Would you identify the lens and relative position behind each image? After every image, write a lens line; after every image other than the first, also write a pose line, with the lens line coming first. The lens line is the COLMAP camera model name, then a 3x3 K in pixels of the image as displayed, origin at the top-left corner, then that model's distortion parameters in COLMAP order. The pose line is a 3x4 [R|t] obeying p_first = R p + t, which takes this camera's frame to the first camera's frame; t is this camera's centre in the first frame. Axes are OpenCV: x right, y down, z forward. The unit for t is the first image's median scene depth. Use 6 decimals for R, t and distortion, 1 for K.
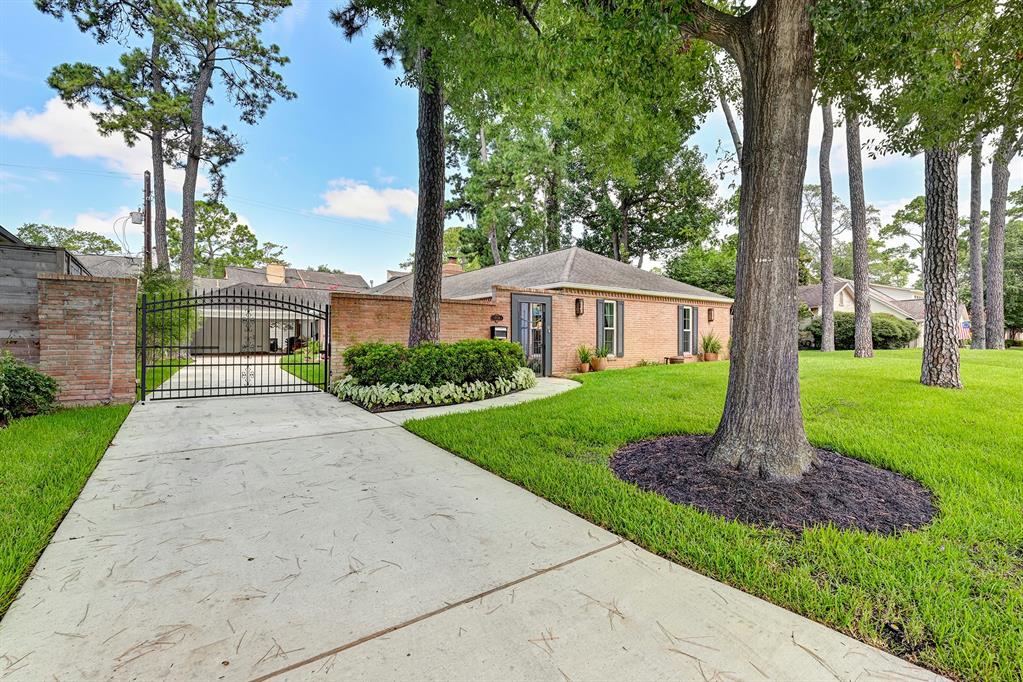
lens RADIAL K [[437.2, 0, 532.2], [0, 437.2, 334.9], [0, 0, 1]] dist [0.003599, 0.000146]
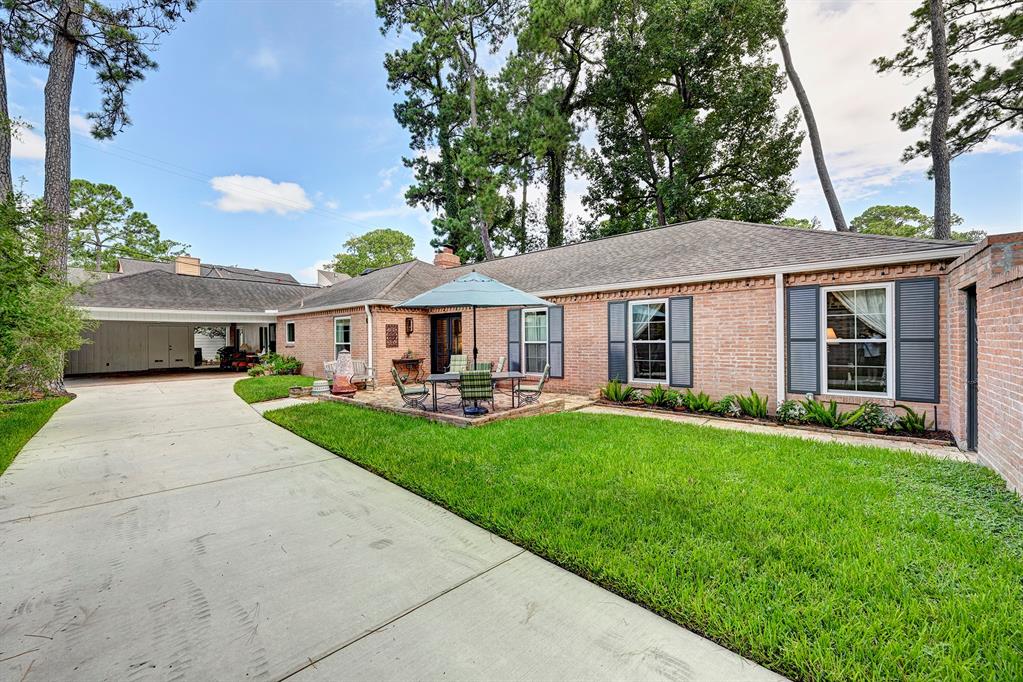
lens RADIAL K [[398.1, 0, 521.2], [0, 398.1, 333.6], [0, 0, 1]] dist [-0.003374, -0.000129]
pose [[0.982712, -0.012129, 0.184741, -0.126297], [0.012396, 0.999923, -0.000292, -0.007893], [-0.184723, 0.002577, 0.982787, 0.168219]]
